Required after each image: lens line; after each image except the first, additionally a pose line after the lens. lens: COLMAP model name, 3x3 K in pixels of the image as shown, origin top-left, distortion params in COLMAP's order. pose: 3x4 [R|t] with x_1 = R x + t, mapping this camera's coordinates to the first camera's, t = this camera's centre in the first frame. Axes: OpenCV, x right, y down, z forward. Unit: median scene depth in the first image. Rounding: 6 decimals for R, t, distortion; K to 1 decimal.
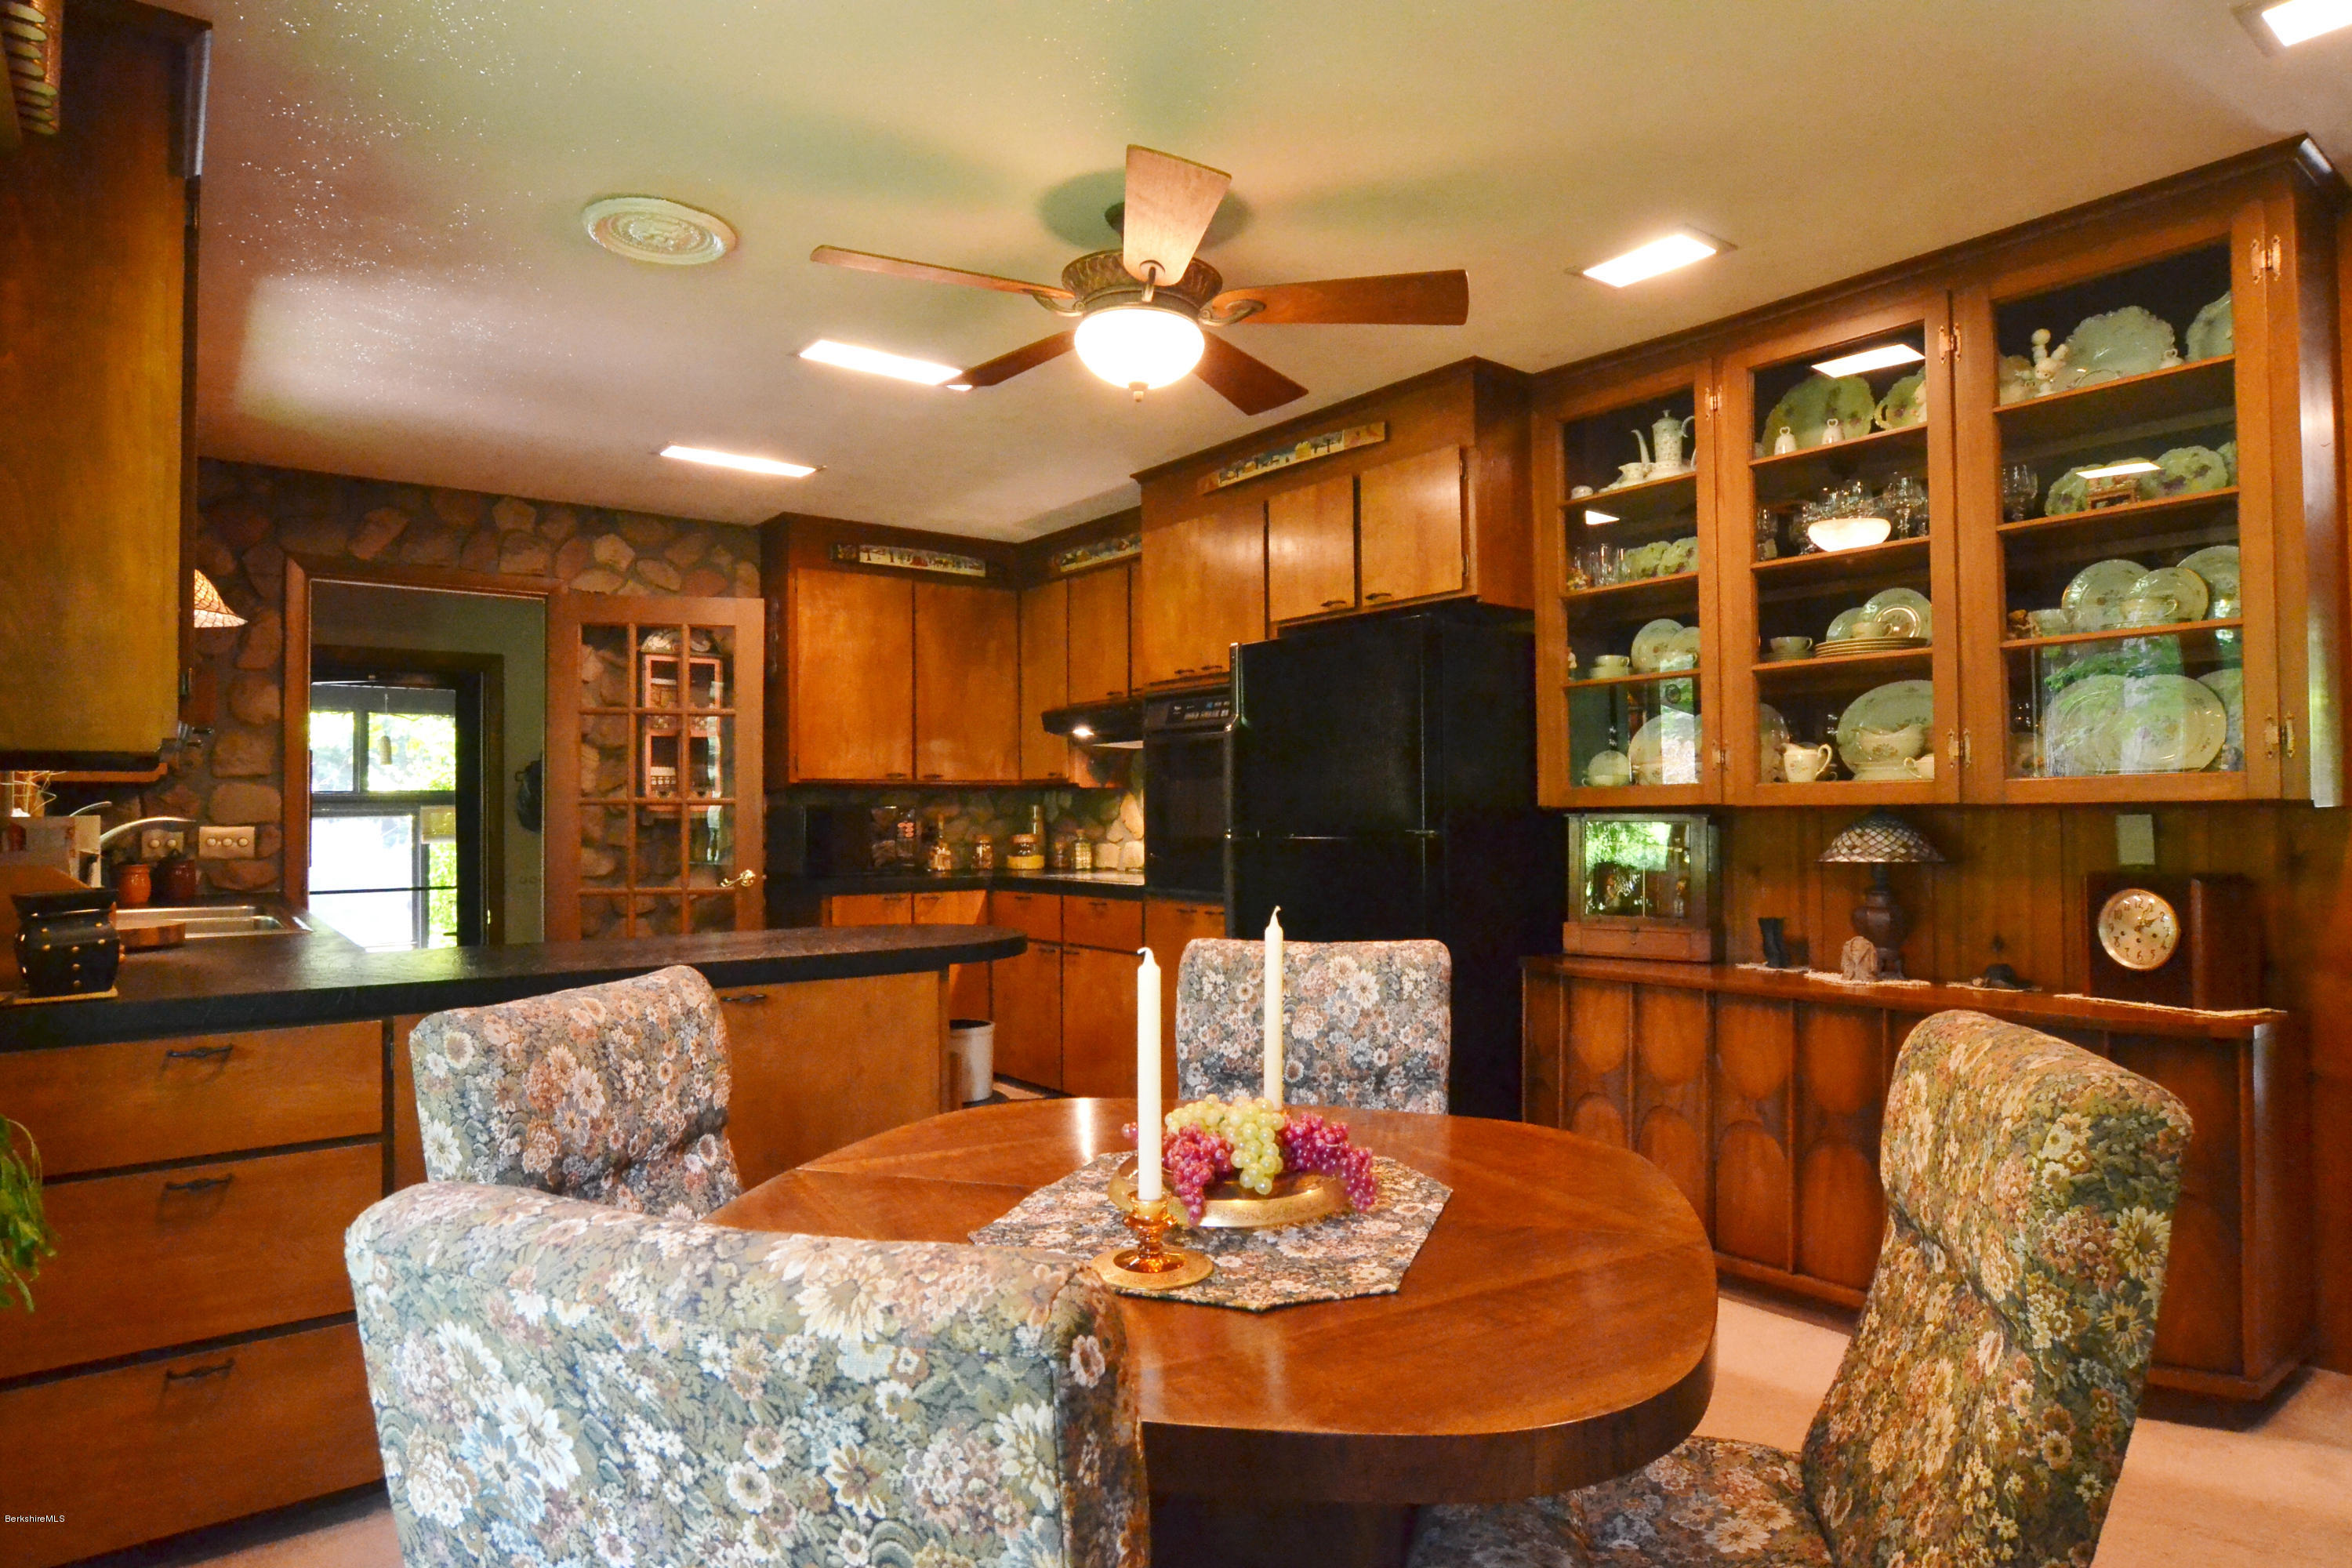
lens RADIAL K [[1337.8, 0, 1185.7], [0, 1337.8, 779.8], [0, 0, 1]] dist [-0.035773, 0.014963]
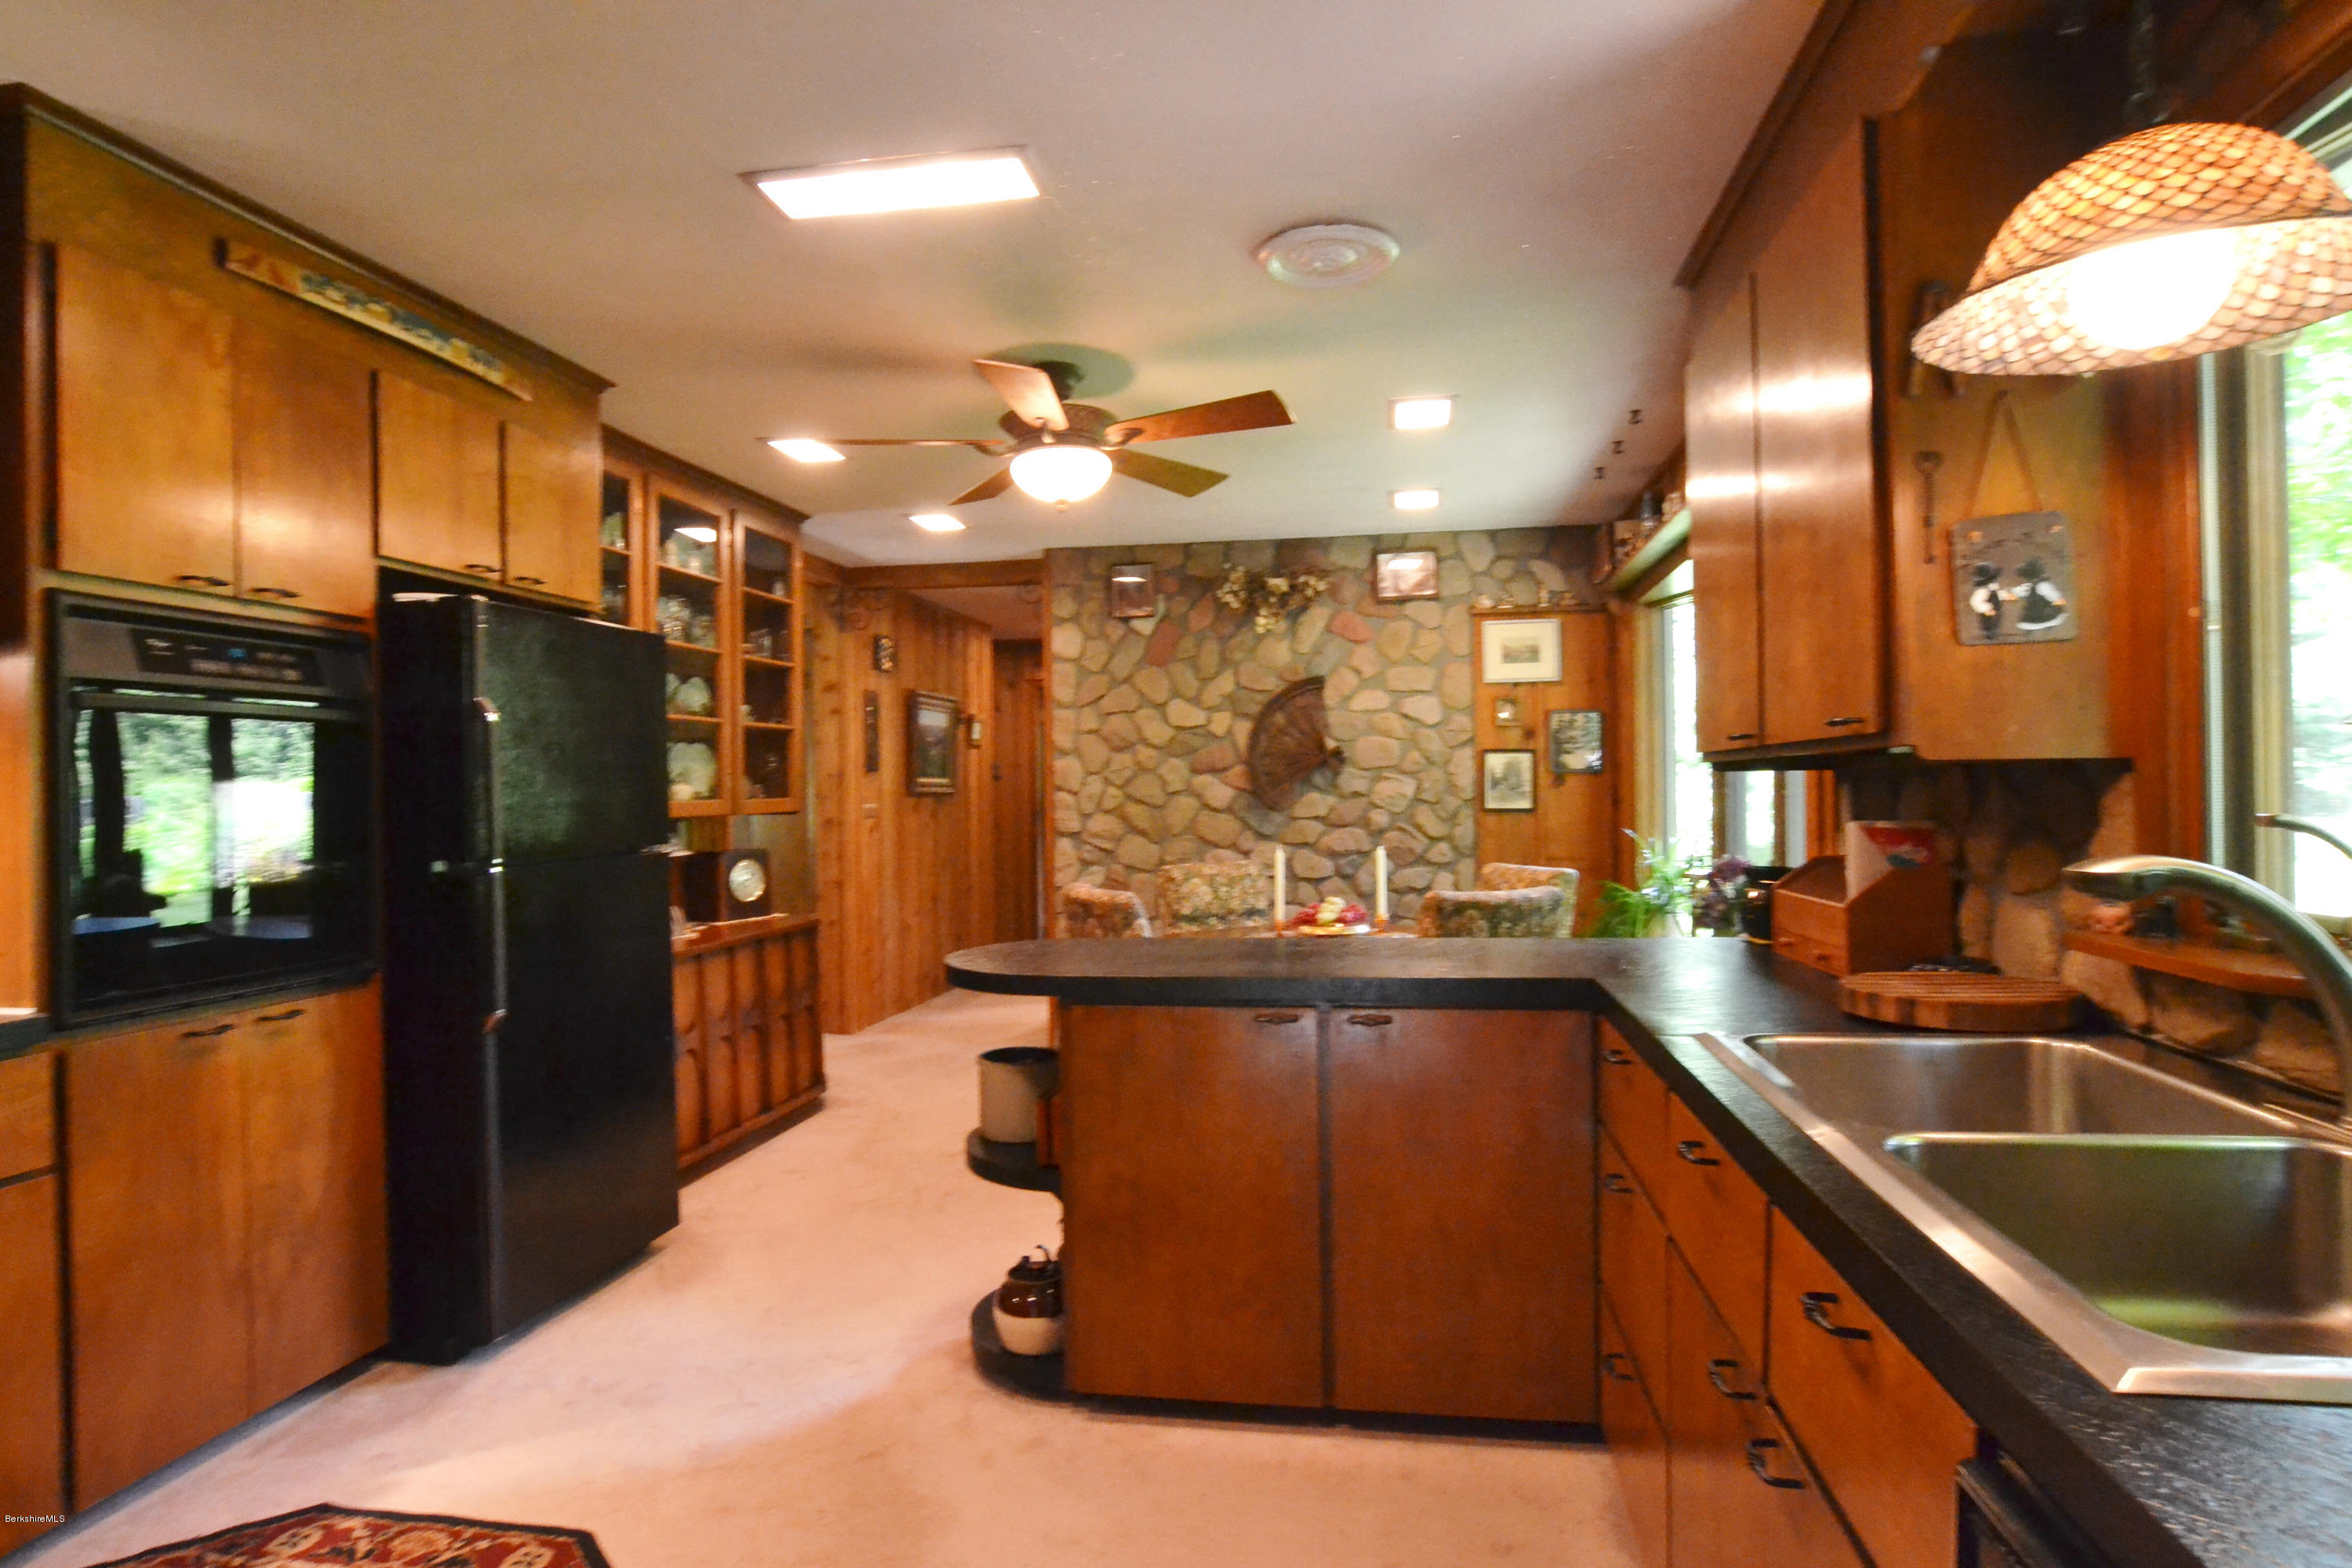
lens RADIAL K [[1301.5, 0, 1176.8], [0, 1301.5, 784.7], [0, 0, 1]] dist [-0.033795, 0.013065]
pose [[-0.670716, 0.017548, 0.741506, -0.559667], [0.000501, 0.999731, -0.023206, 0.010727], [-0.741714, -0.015194, -0.670544, 0.927906]]
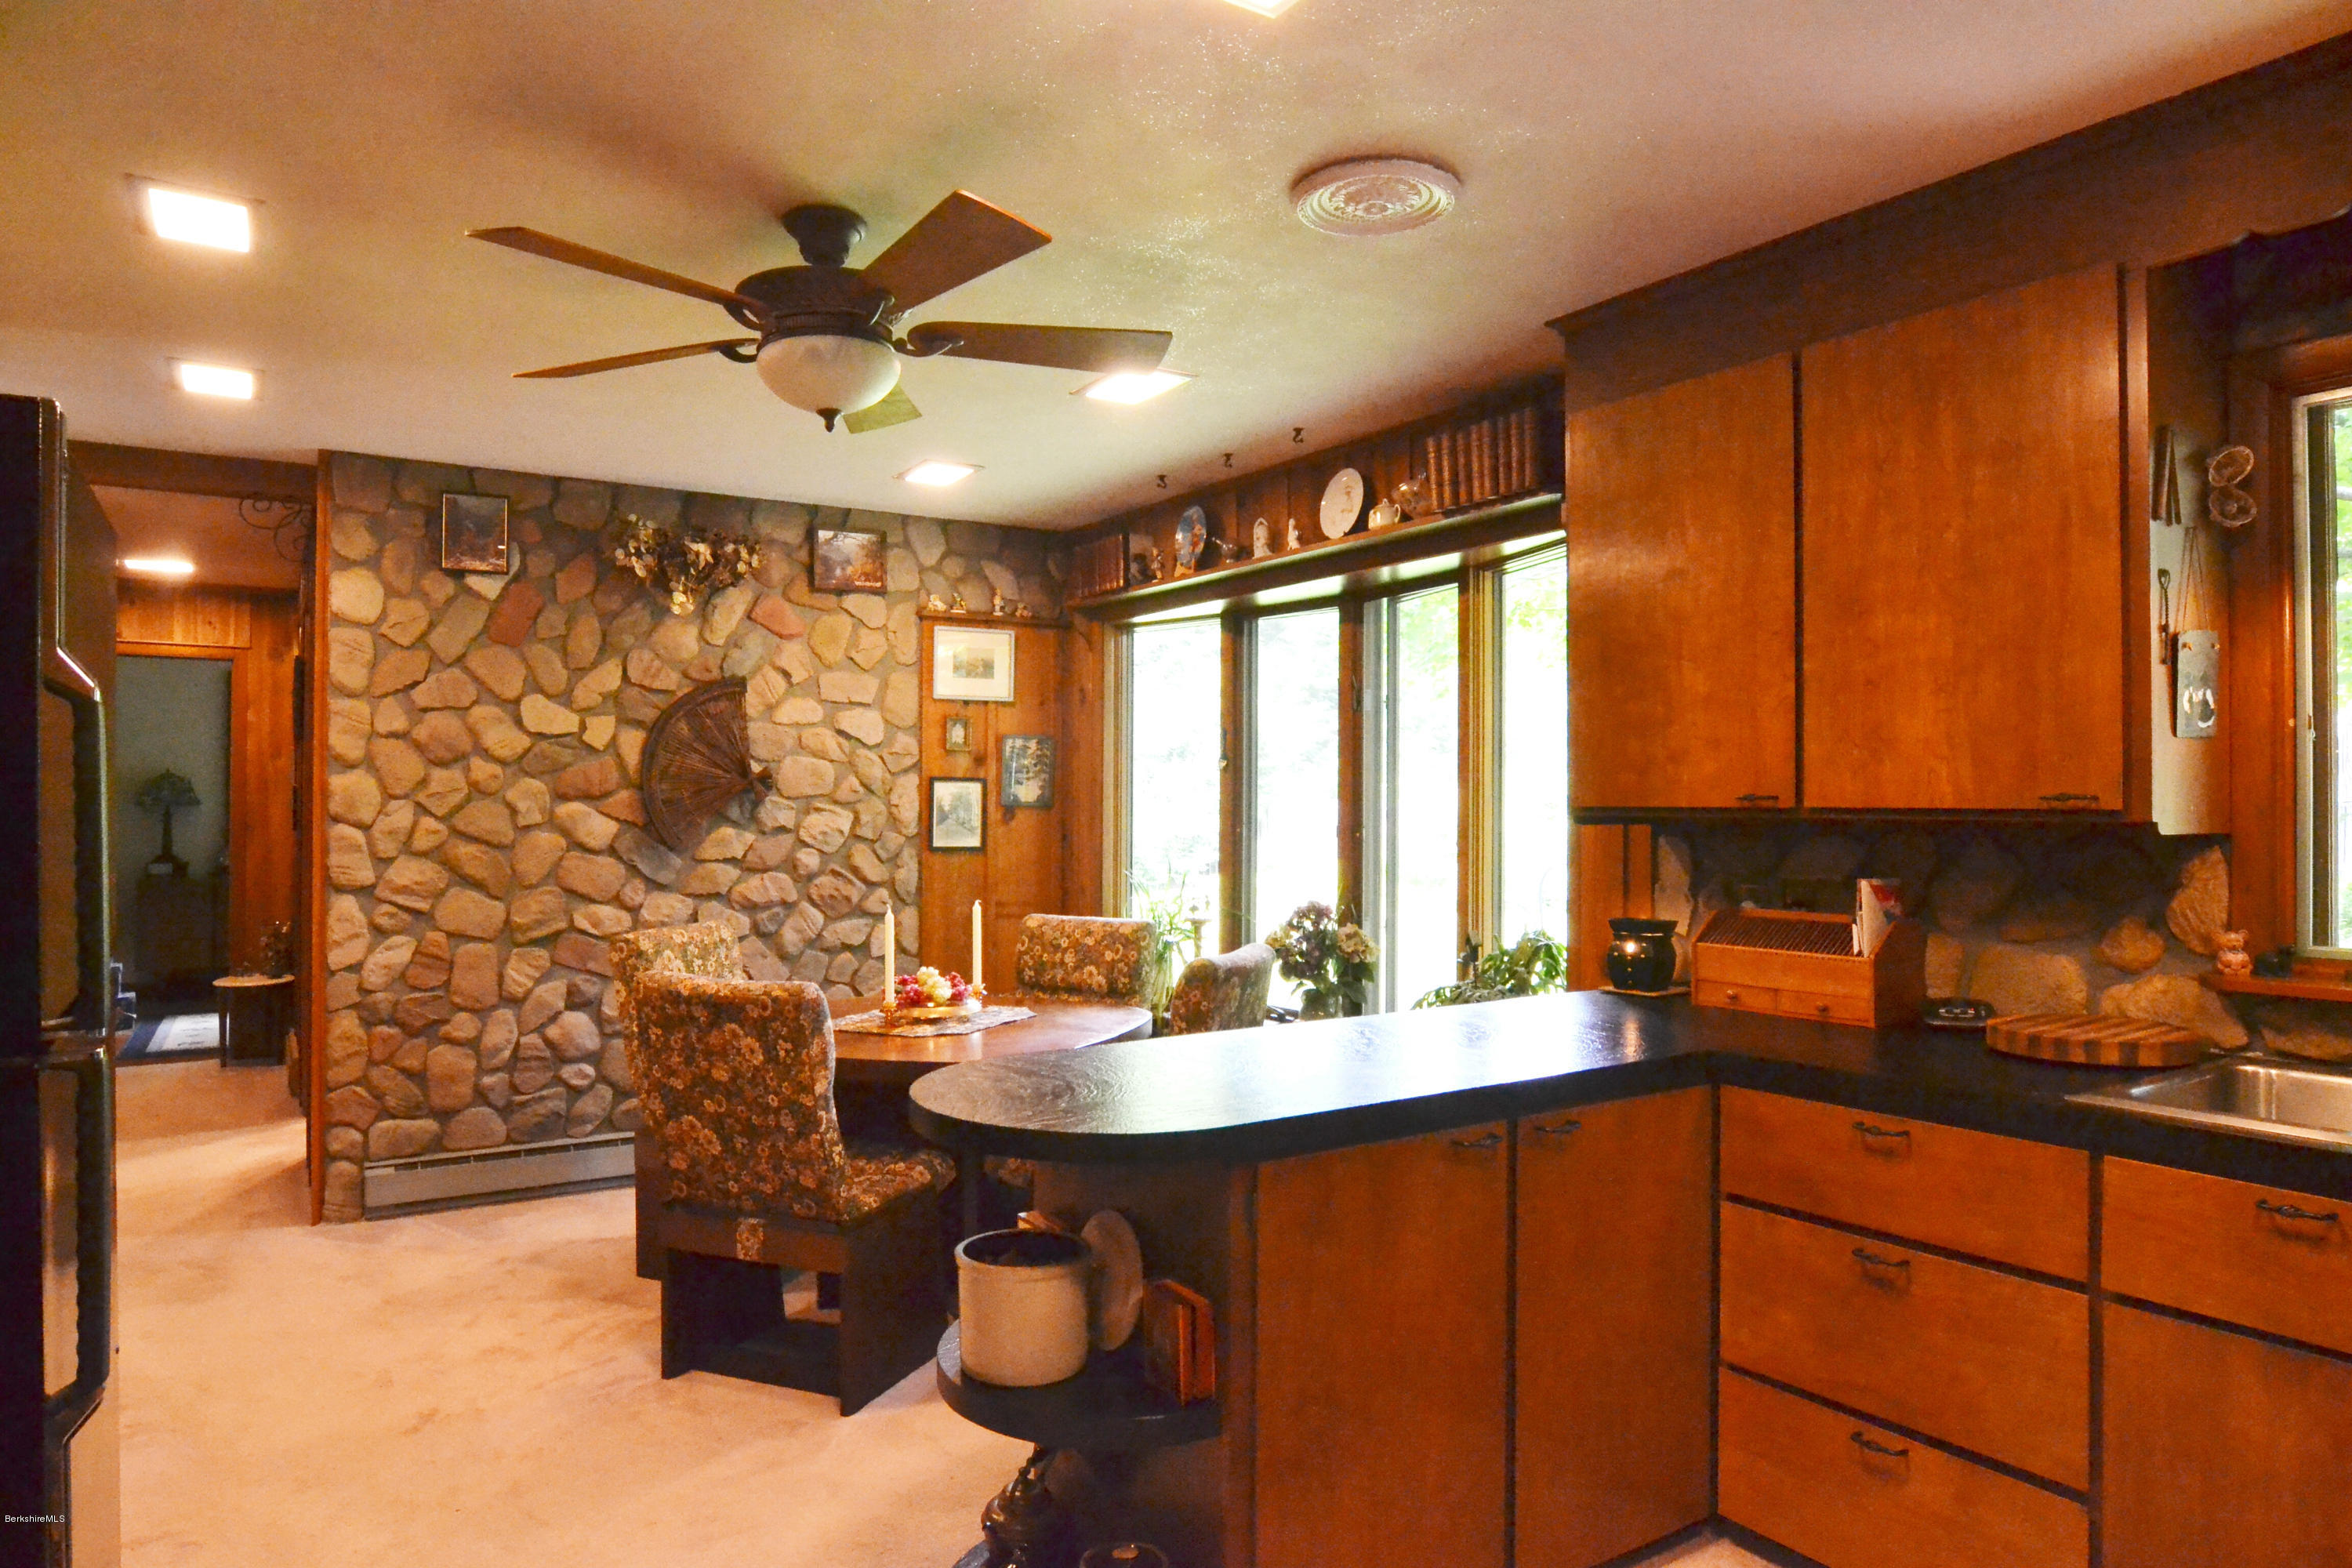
lens RADIAL K [[1450.9, 0, 1174.7], [0, 1450.9, 783.9], [0, 0, 1]] dist [-0.039670, 0.009353]
pose [[-0.995541, 0.005129, 0.094186, -0.187509], [0.002006, 0.999446, -0.033224, -0.005026], [-0.094305, -0.032887, -0.995000, 1.013472]]
